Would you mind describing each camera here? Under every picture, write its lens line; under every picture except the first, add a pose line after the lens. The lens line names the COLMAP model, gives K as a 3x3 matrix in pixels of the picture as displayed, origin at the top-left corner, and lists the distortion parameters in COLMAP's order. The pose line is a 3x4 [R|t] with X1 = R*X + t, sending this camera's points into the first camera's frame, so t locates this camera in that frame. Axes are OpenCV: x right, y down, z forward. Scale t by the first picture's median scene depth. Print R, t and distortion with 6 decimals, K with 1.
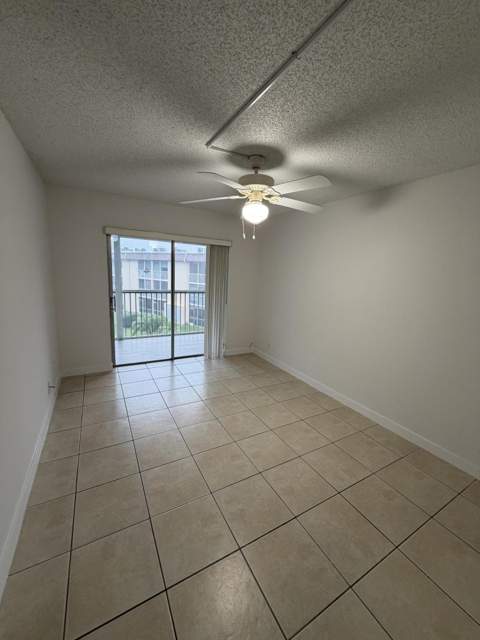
lens RADIAL K [[253.9, 0, 239.7], [0, 253.9, 318.6], [0, 0, 1]] dist [0.000294, 0.000105]
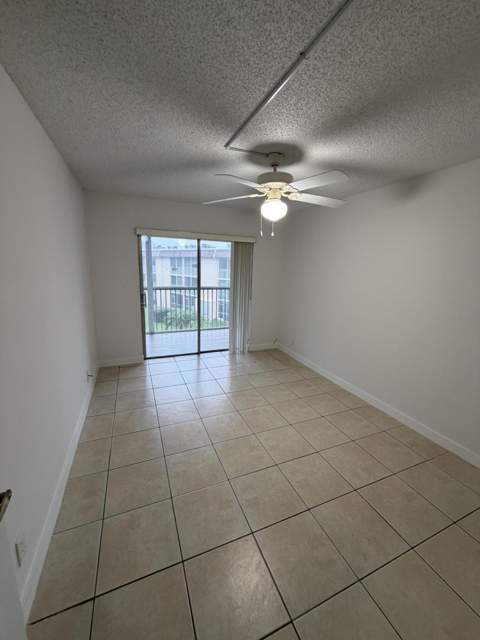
lens RADIAL K [[253.9, 0, 239.7], [0, 253.9, 318.6], [0, 0, 1]] dist [0.000294, 0.000105]
pose [[0.993354, 0.005591, -0.114966, 0.045789], [-0.003527, 0.999829, 0.018149, -0.003124], [0.115048, -0.017623, 0.993204, -0.028004]]
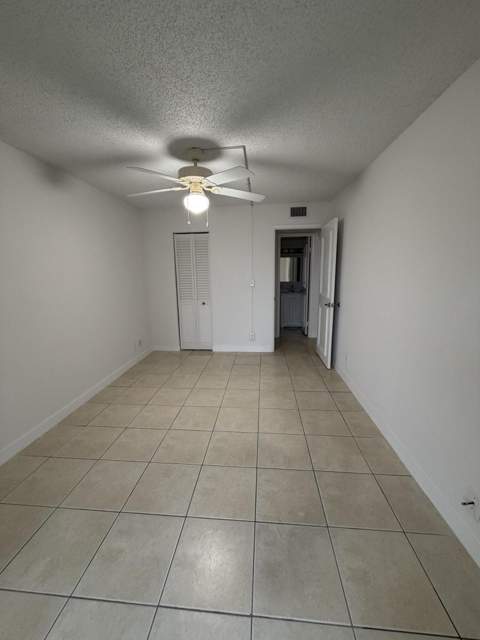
lens RADIAL K [[257.6, 0, 242.4], [0, 257.6, 319.0], [0, 0, 1]] dist [-0.000049, 0.000059]
pose [[-0.829362, -0.149425, 0.538359, -0.767286], [0.072121, 0.926879, 0.368366, -0.360109], [-0.554037, 0.344336, -0.757942, 1.924490]]
